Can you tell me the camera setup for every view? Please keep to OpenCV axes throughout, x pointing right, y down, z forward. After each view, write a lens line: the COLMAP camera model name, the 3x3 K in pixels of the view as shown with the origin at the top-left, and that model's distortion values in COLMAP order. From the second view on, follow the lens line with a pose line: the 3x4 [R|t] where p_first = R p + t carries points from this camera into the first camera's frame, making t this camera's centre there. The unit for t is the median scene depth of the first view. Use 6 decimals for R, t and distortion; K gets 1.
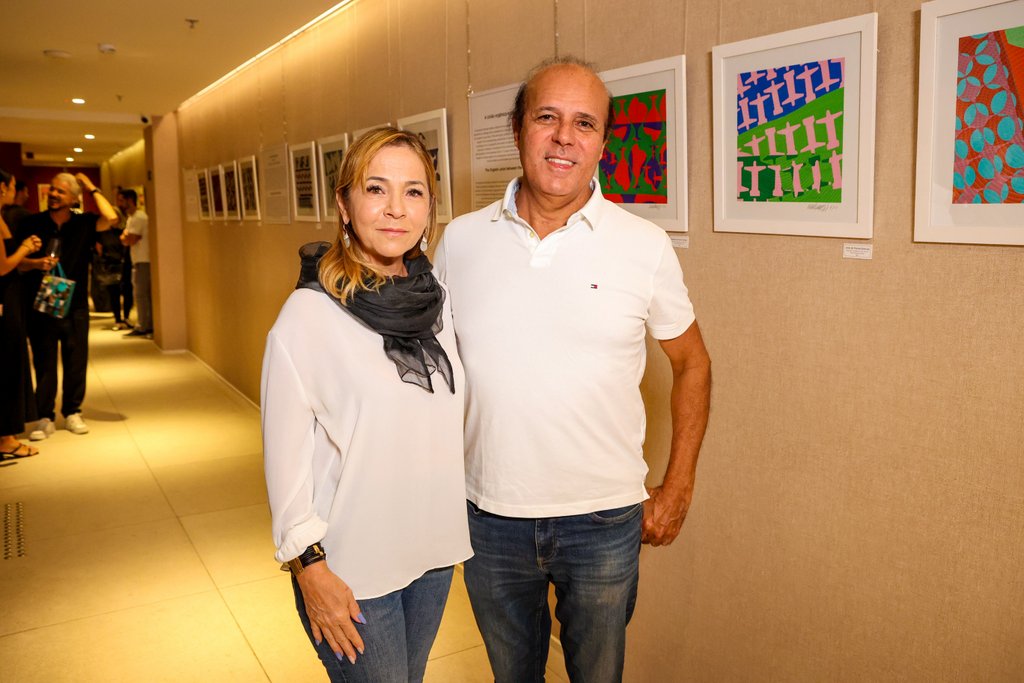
lens RADIAL K [[884.0, 0, 511.8], [0, 884.0, 343.7], [0, 0, 1]] dist [-0.075103, -0.009919]
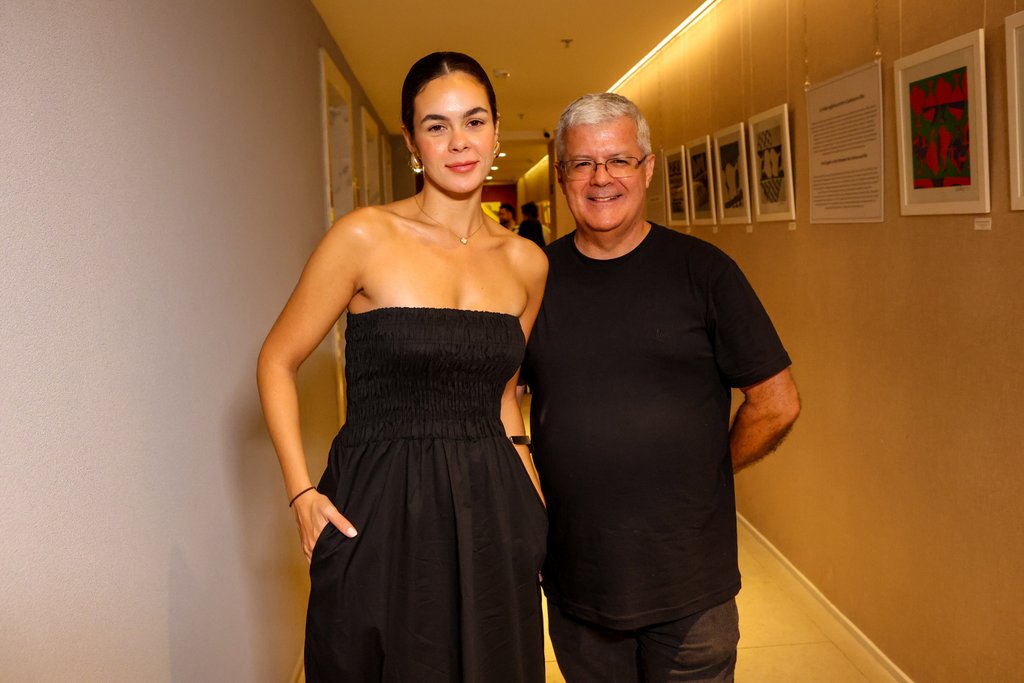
lens RADIAL K [[1004.0, 0, 511.9], [0, 1004.0, 341.4], [0, 0, 1]] dist [-0.005788, 0.000000]
pose [[0.890810, -0.012341, -0.454209, 0.159126], [0.002293, 0.999740, -0.022667, 0.025240], [0.454371, 0.019151, 0.890607, -0.143460]]
